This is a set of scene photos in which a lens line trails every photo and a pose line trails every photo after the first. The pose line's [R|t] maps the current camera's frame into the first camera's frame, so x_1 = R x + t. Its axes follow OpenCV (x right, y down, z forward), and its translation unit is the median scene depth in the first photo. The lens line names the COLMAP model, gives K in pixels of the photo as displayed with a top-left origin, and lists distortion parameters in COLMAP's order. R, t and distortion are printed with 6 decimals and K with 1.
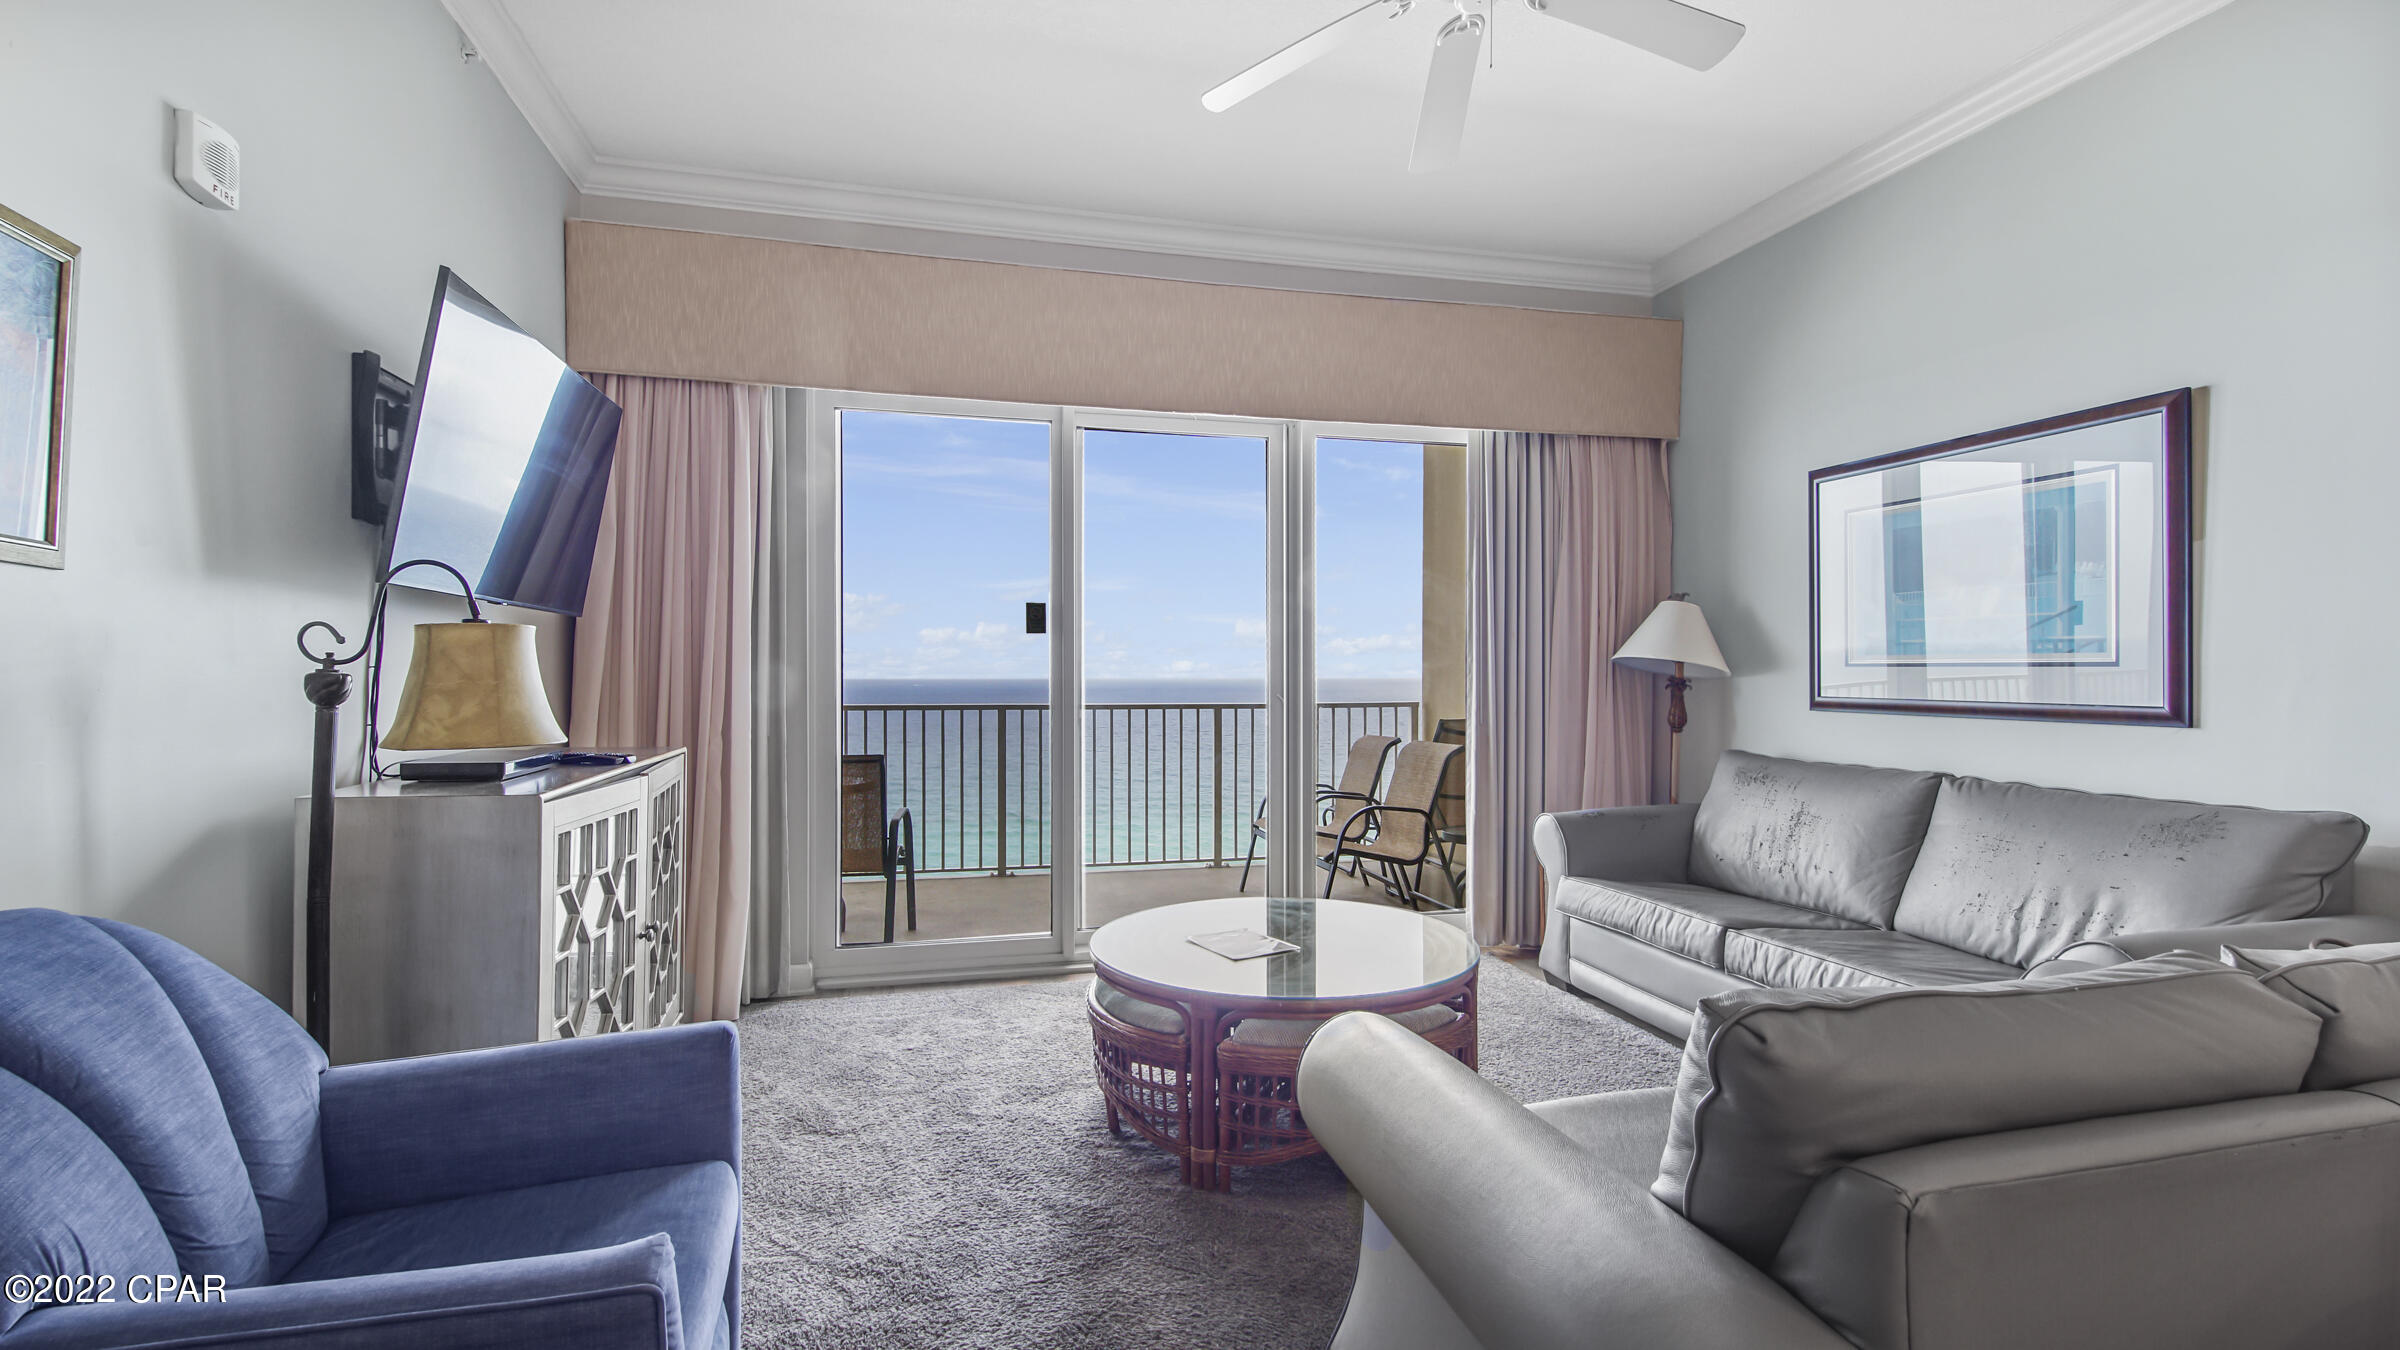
lens RADIAL K [[1111.7, 0, 1219.5], [0, 1111.7, 658.9], [0, 0, 1]] dist [0.024043, -0.010433]
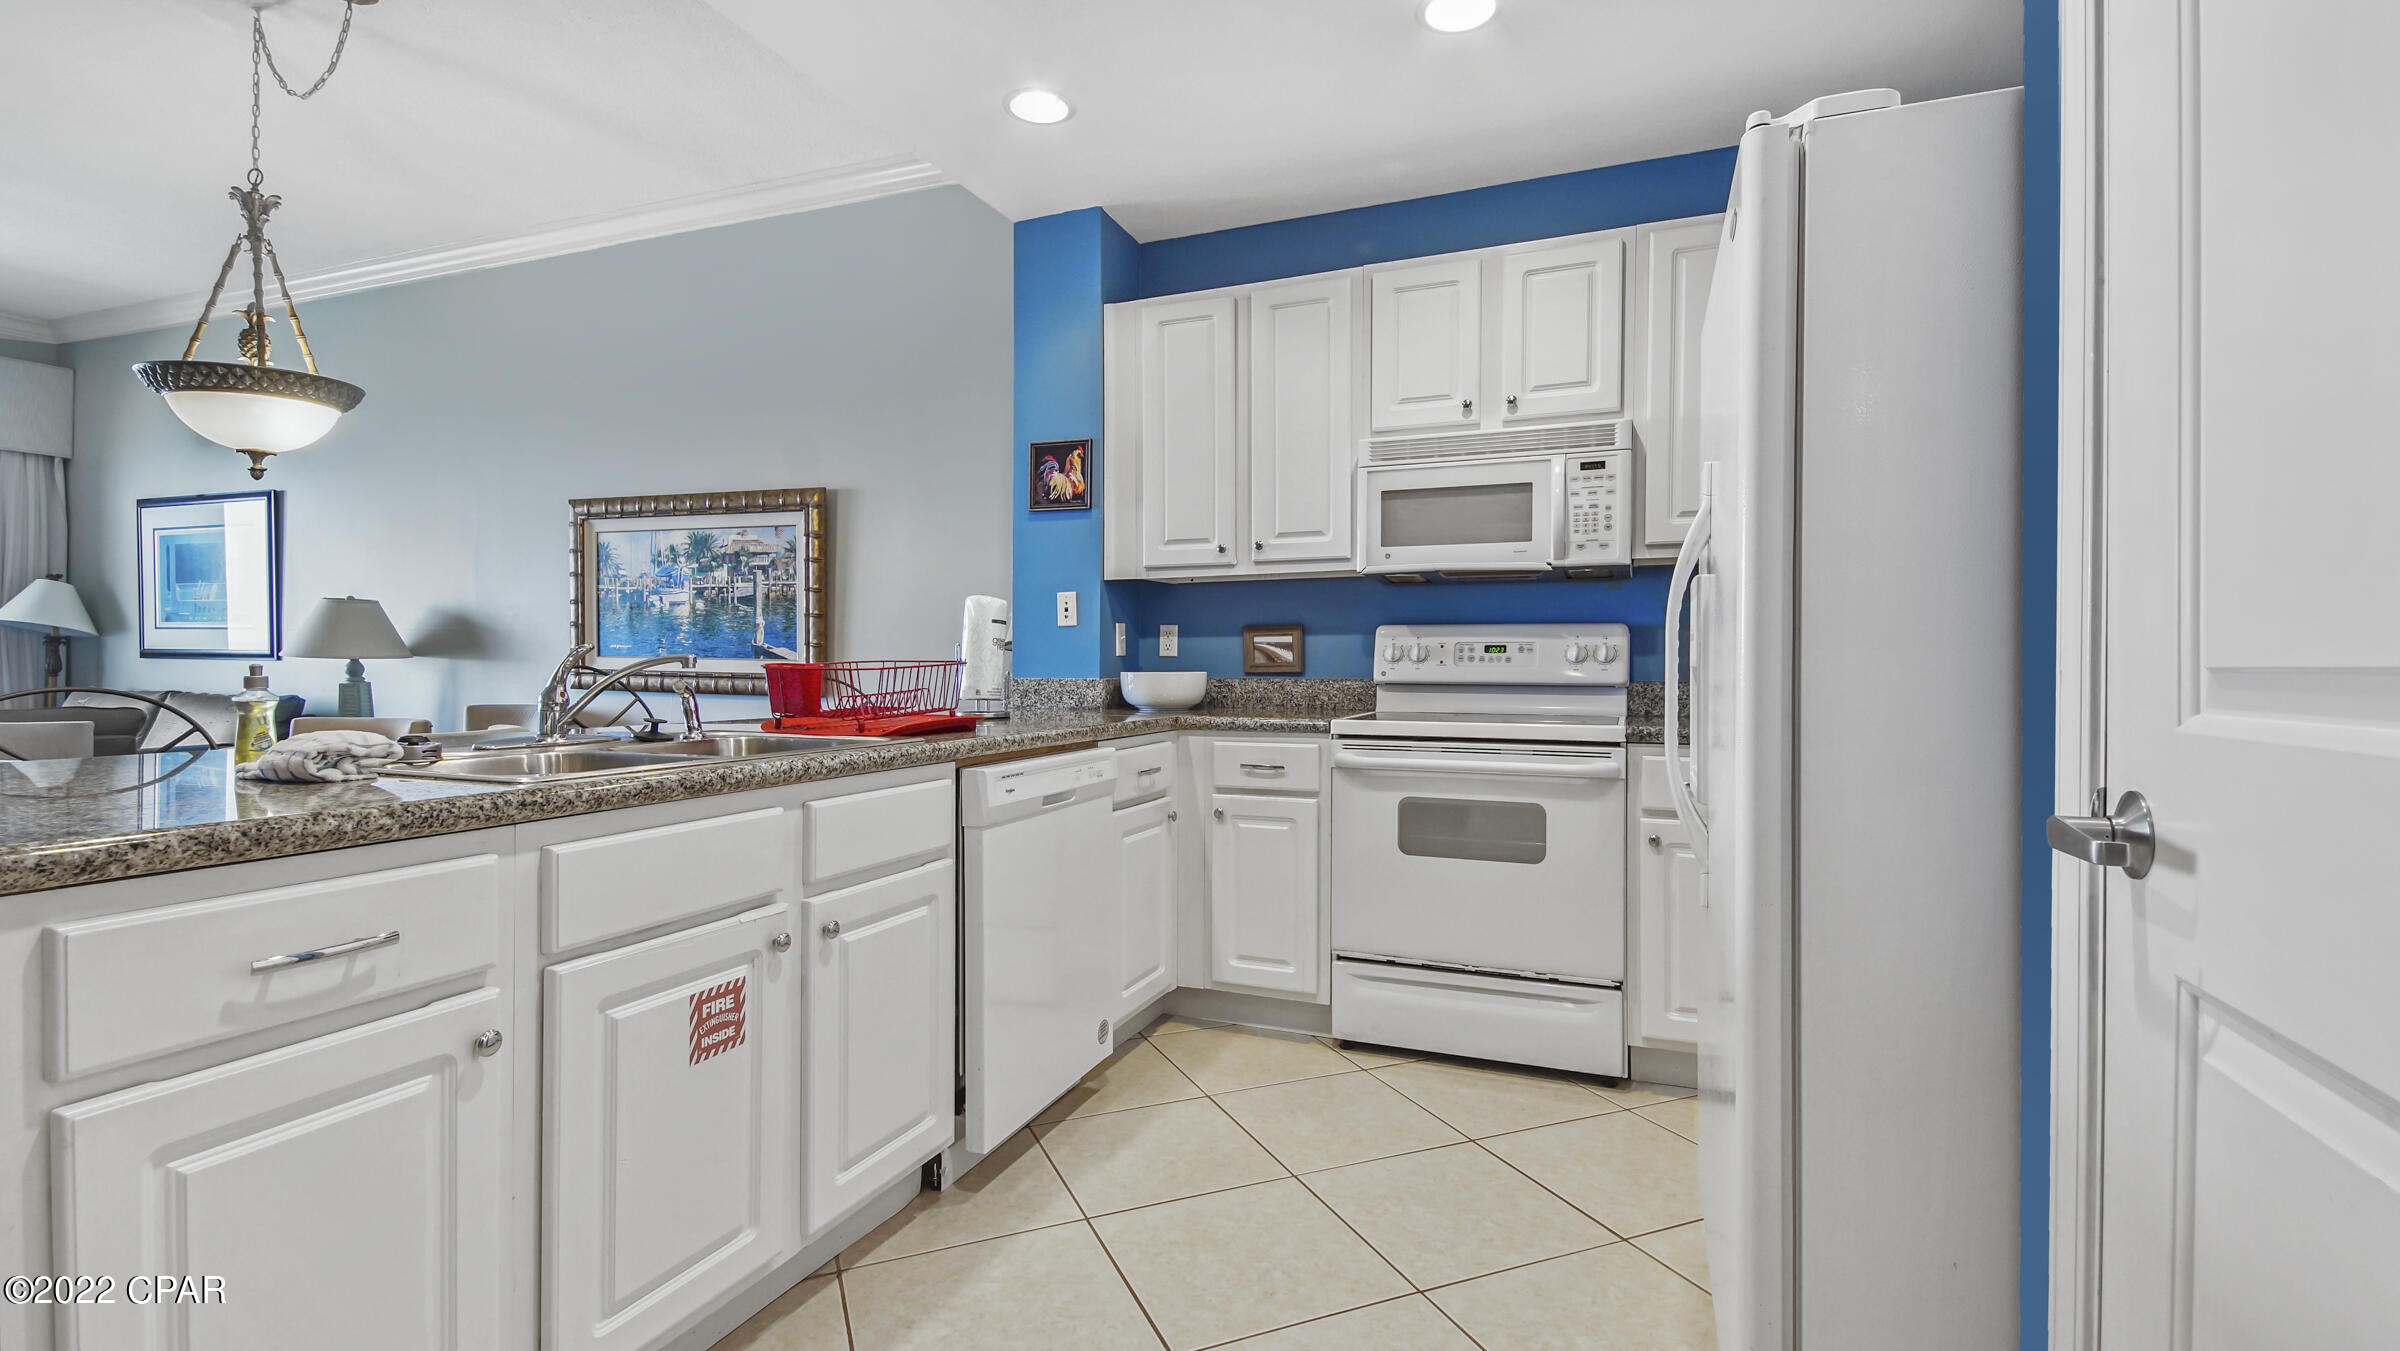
lens RADIAL K [[1111.7, 0, 1122.8], [0, 1111.7, 650.8], [0, 0, 1]] dist [0.024043, -0.010433]
pose [[0.629036, -0.010488, 0.777306, 0.164974], [-0.009479, 0.999731, 0.021161, -0.007724], [-0.777319, -0.020679, 0.628767, -0.916964]]
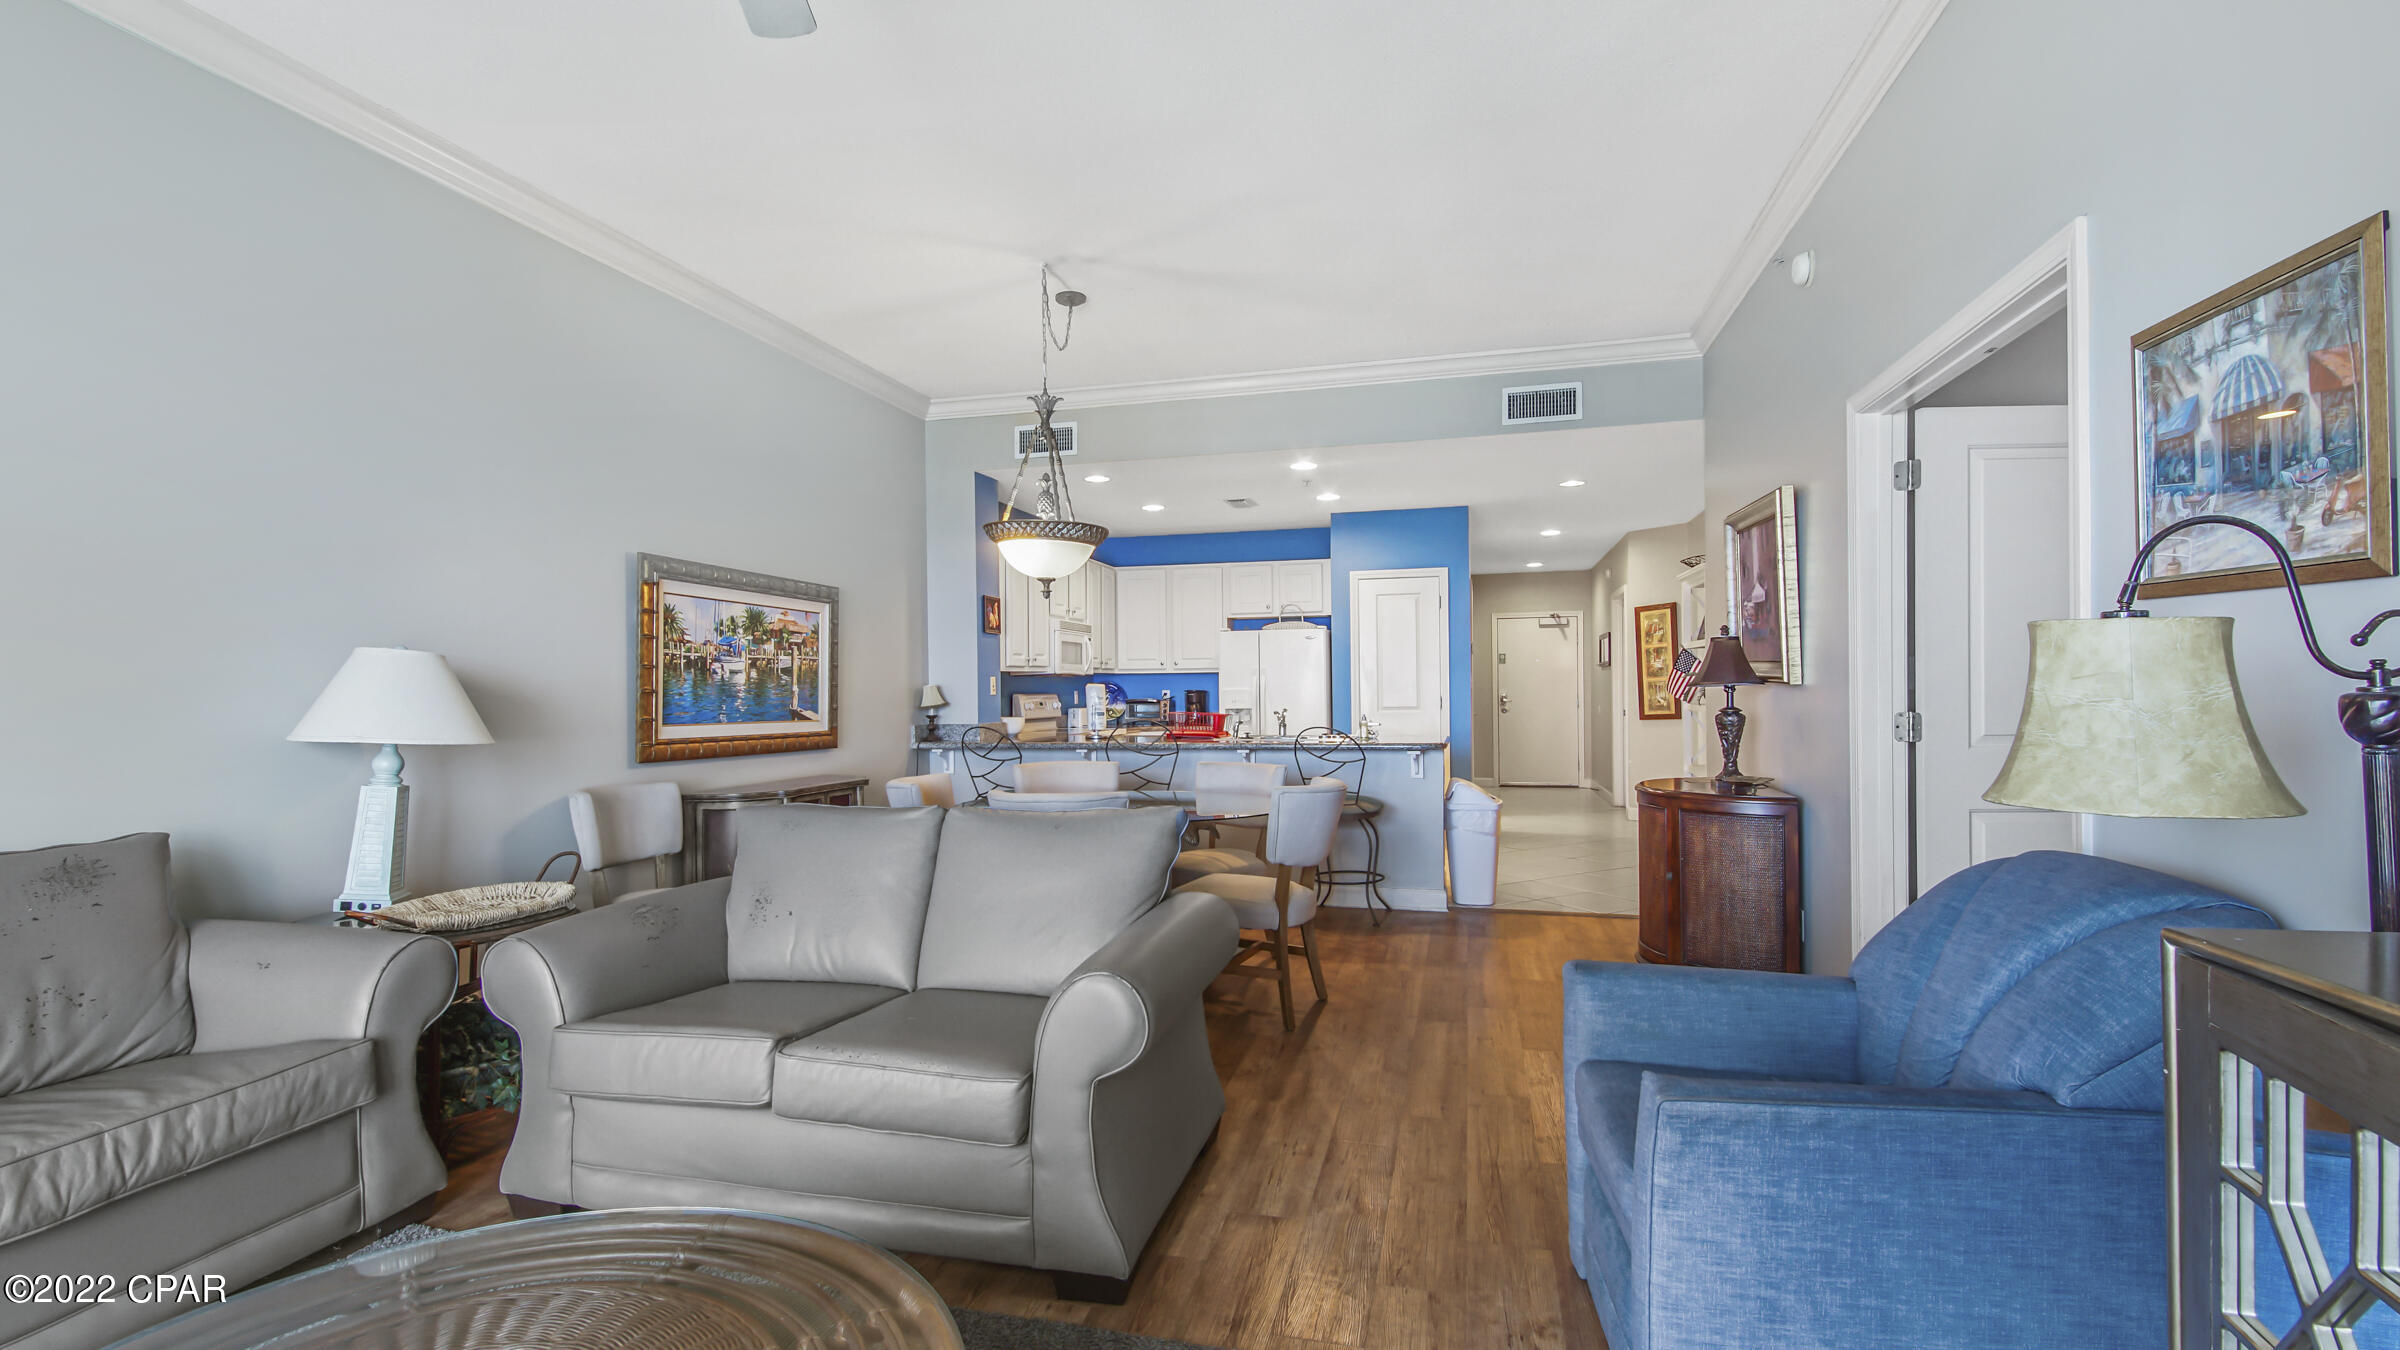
lens RADIAL K [[1111.7, 0, 1213.4], [0, 1111.7, 670.6], [0, 0, 1]] dist [0.024043, -0.010433]
pose [[-0.878504, 0.019943, 0.477318, -0.231594], [0.003864, 0.999392, -0.034645, 0.013140], [-0.477719, -0.028592, -0.878048, 0.804496]]
